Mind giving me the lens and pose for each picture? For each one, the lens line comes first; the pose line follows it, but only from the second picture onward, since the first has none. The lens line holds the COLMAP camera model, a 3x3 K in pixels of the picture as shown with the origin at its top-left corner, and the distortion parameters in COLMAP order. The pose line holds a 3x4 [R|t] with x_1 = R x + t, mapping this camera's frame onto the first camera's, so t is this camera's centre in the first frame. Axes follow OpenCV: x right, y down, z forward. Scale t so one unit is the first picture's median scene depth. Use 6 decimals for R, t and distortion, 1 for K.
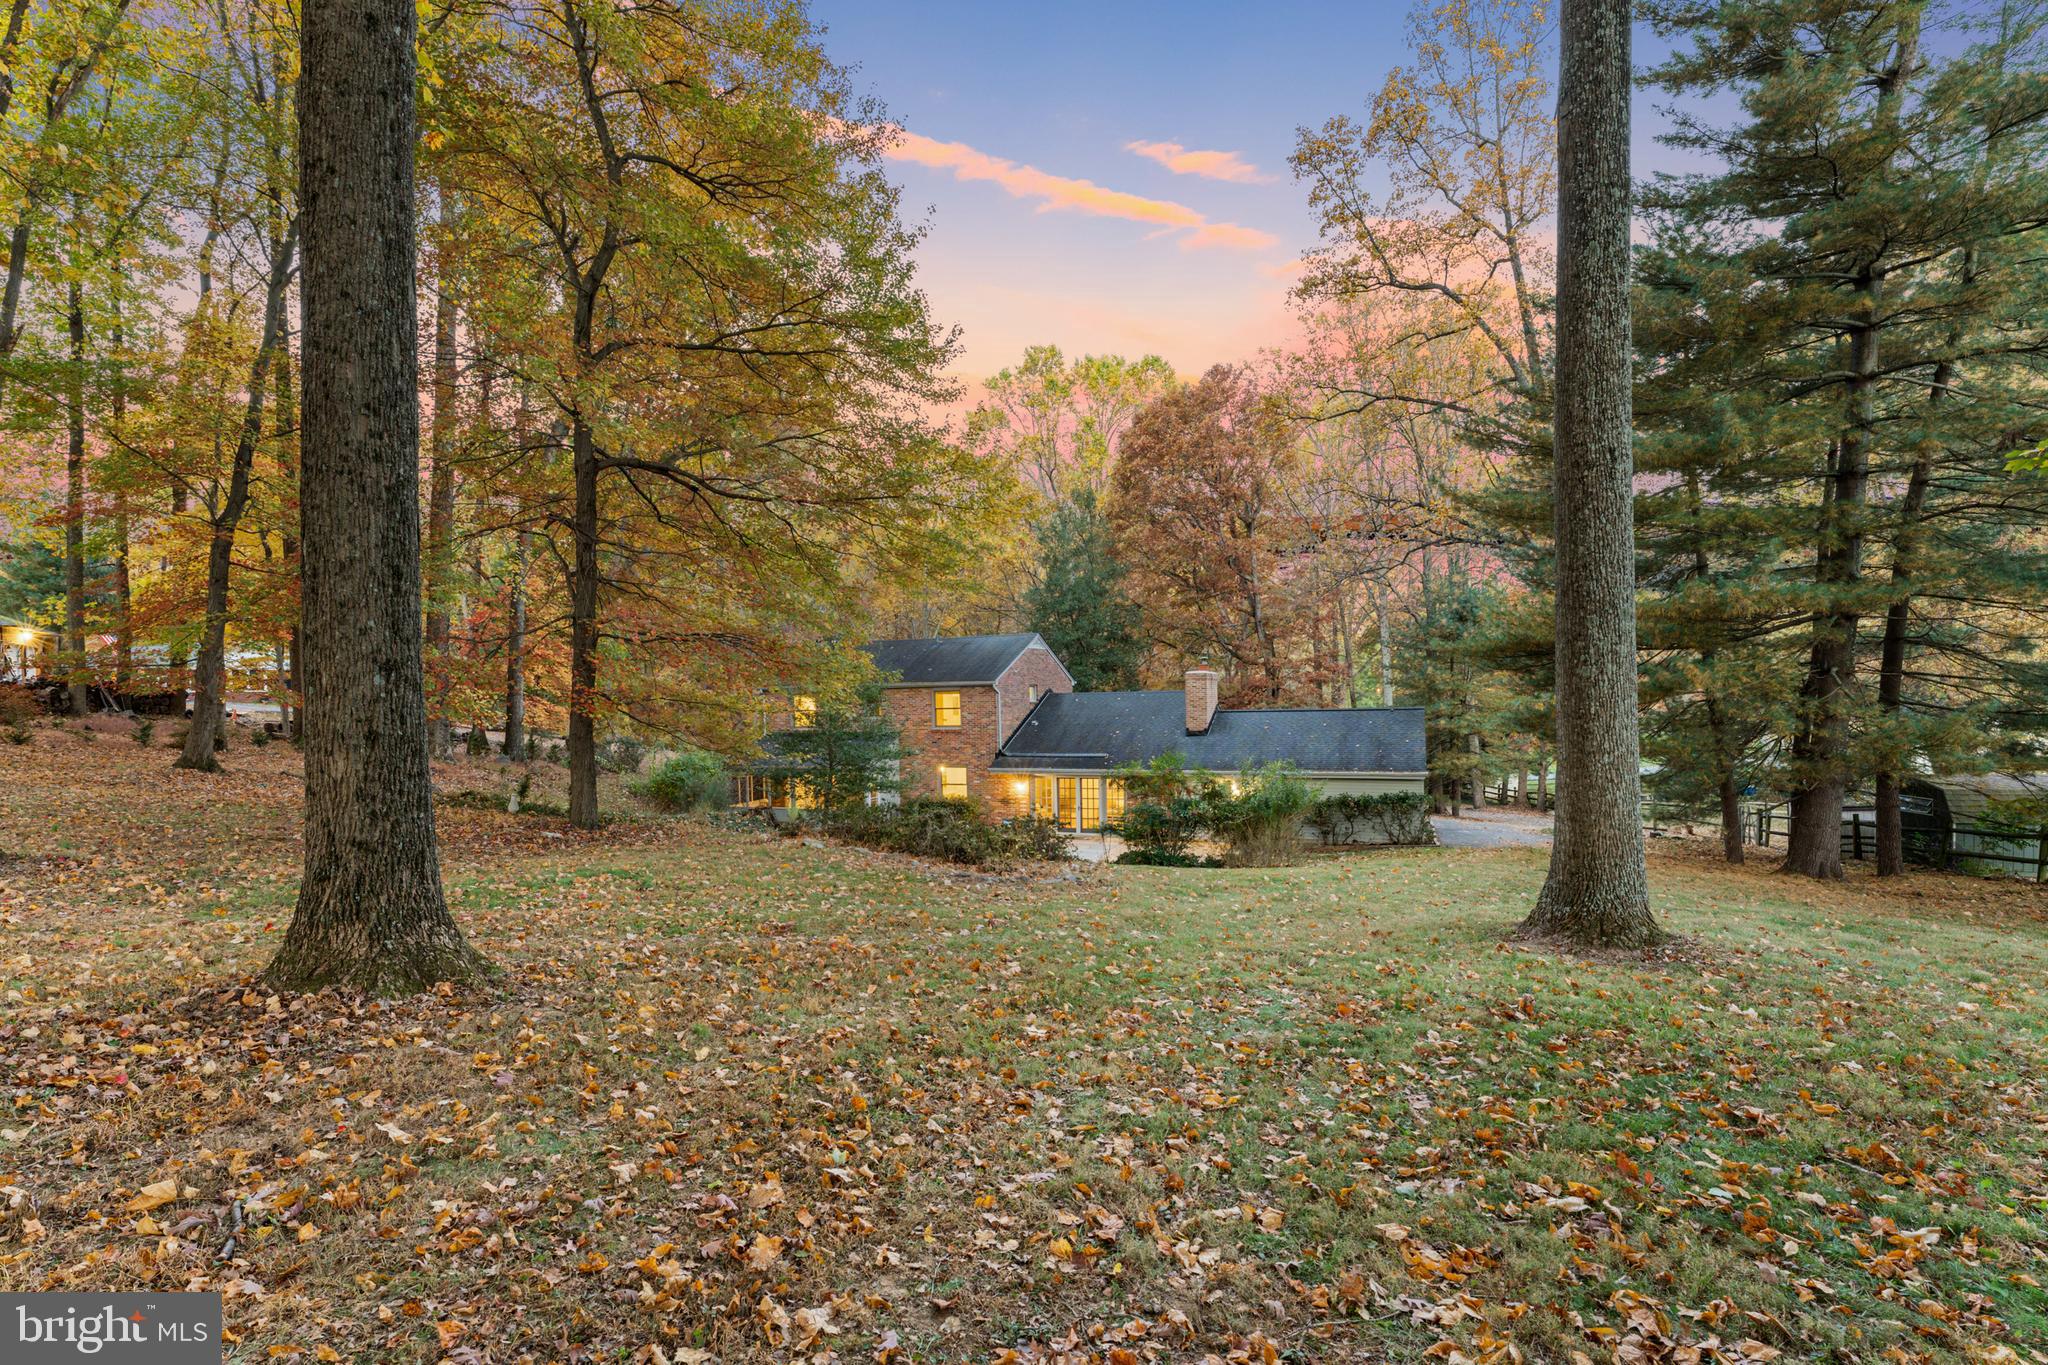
lens RADIAL K [[950.3, 0, 1024.0], [0, 950.3, 682.5], [0, 0, 1]] dist [0.001197, -0.000017]
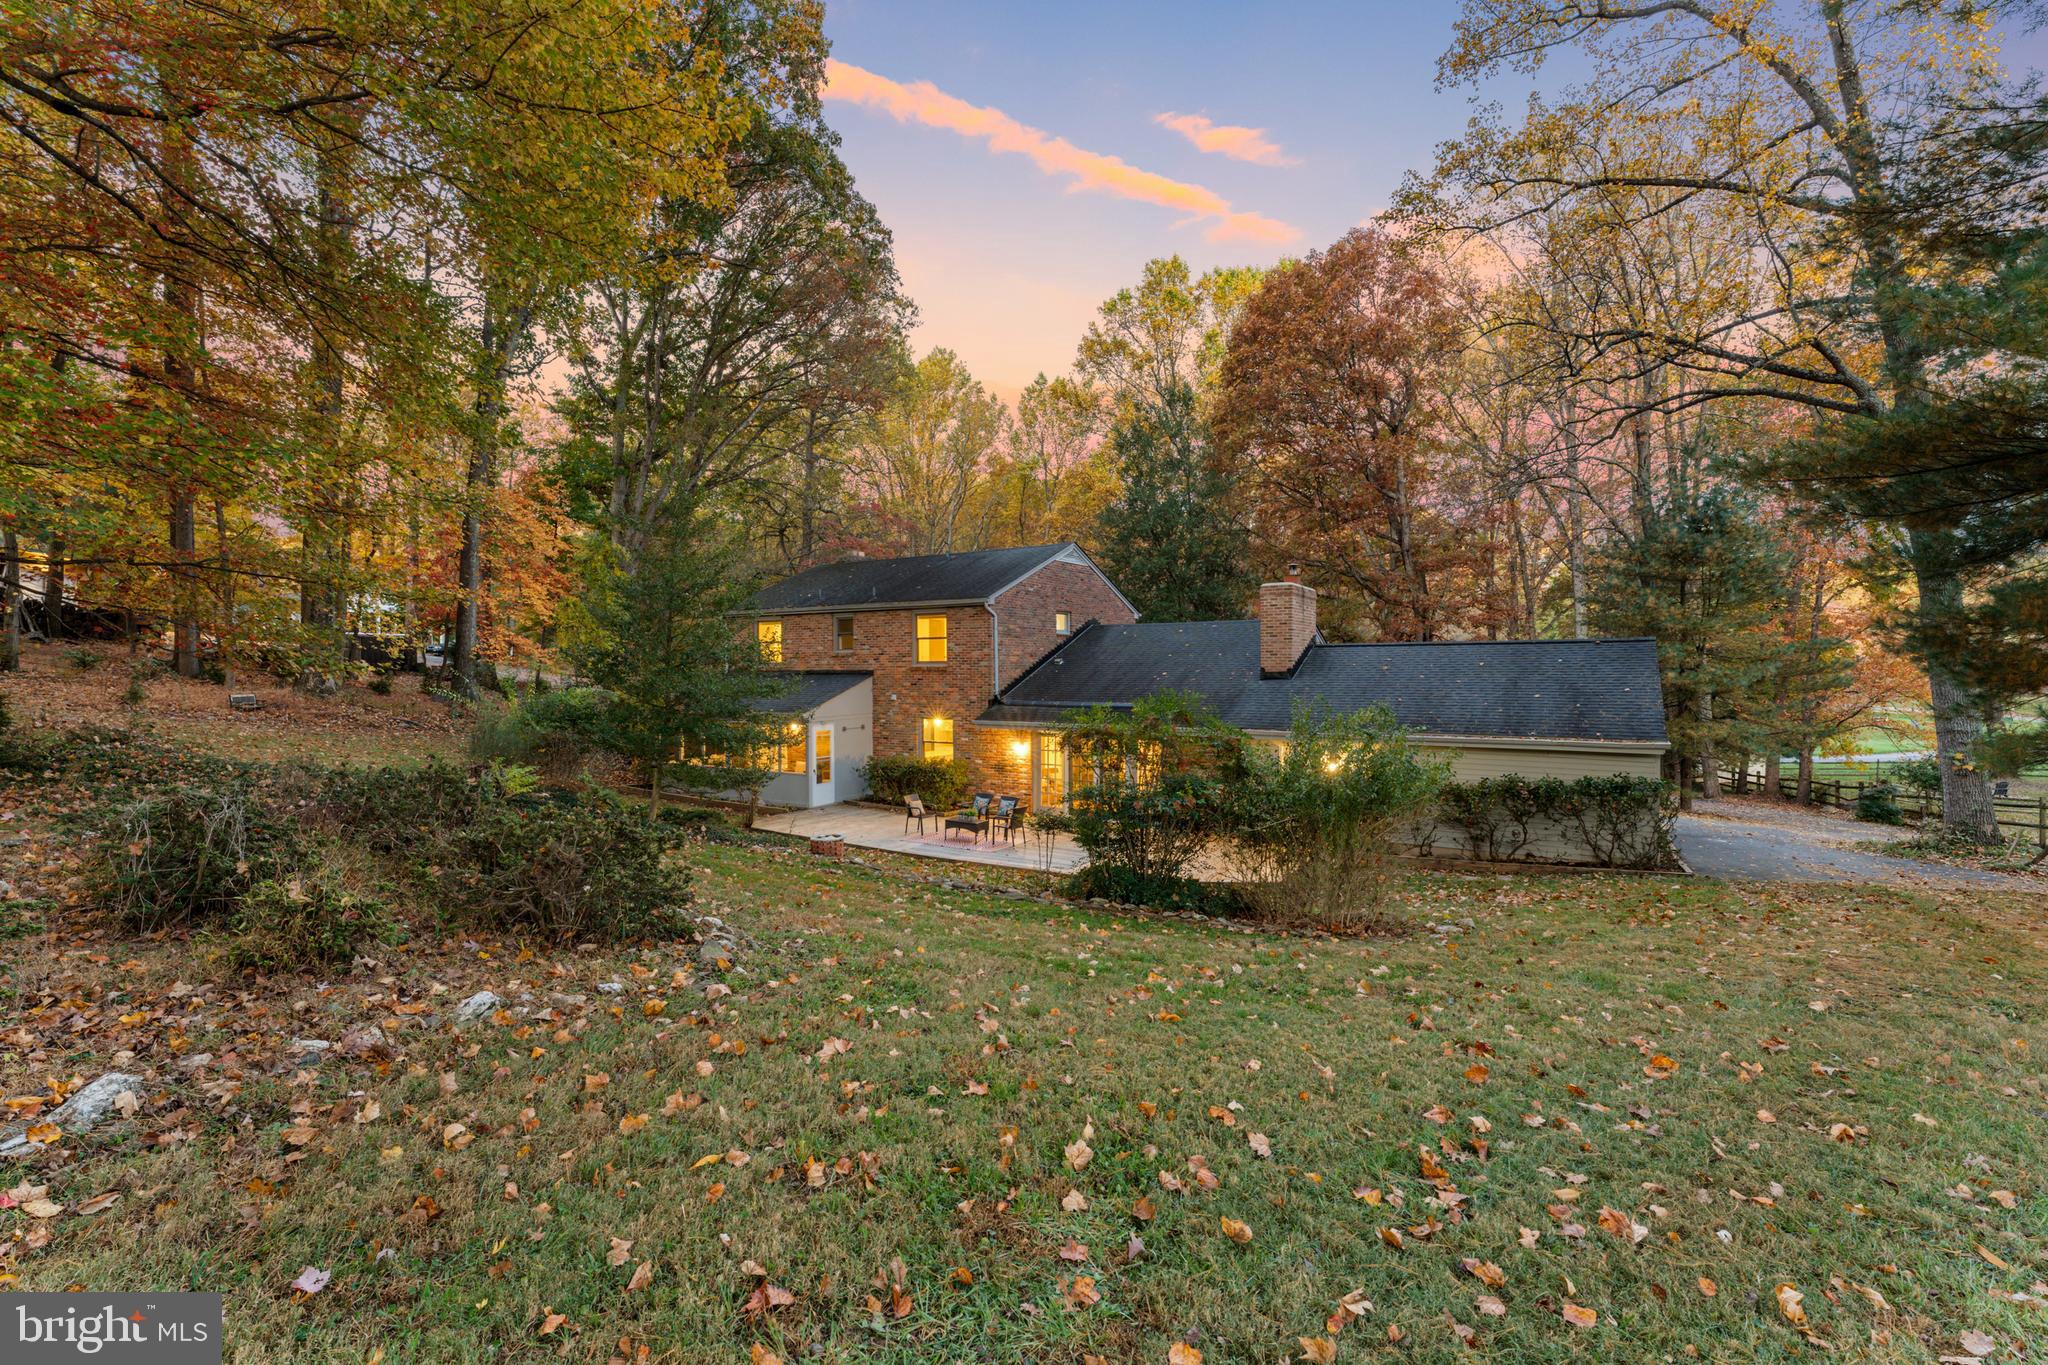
lens RADIAL K [[917.6, 0, 1024.7], [0, 917.6, 648.6], [0, 0, 1]] dist [-0.001398, 0.000227]
pose [[0.984126, 0.011622, -0.177089, 0.118654], [-0.012035, 0.999927, -0.001257, 0.036345], [0.177062, 0.003369, 0.984194, 0.327258]]
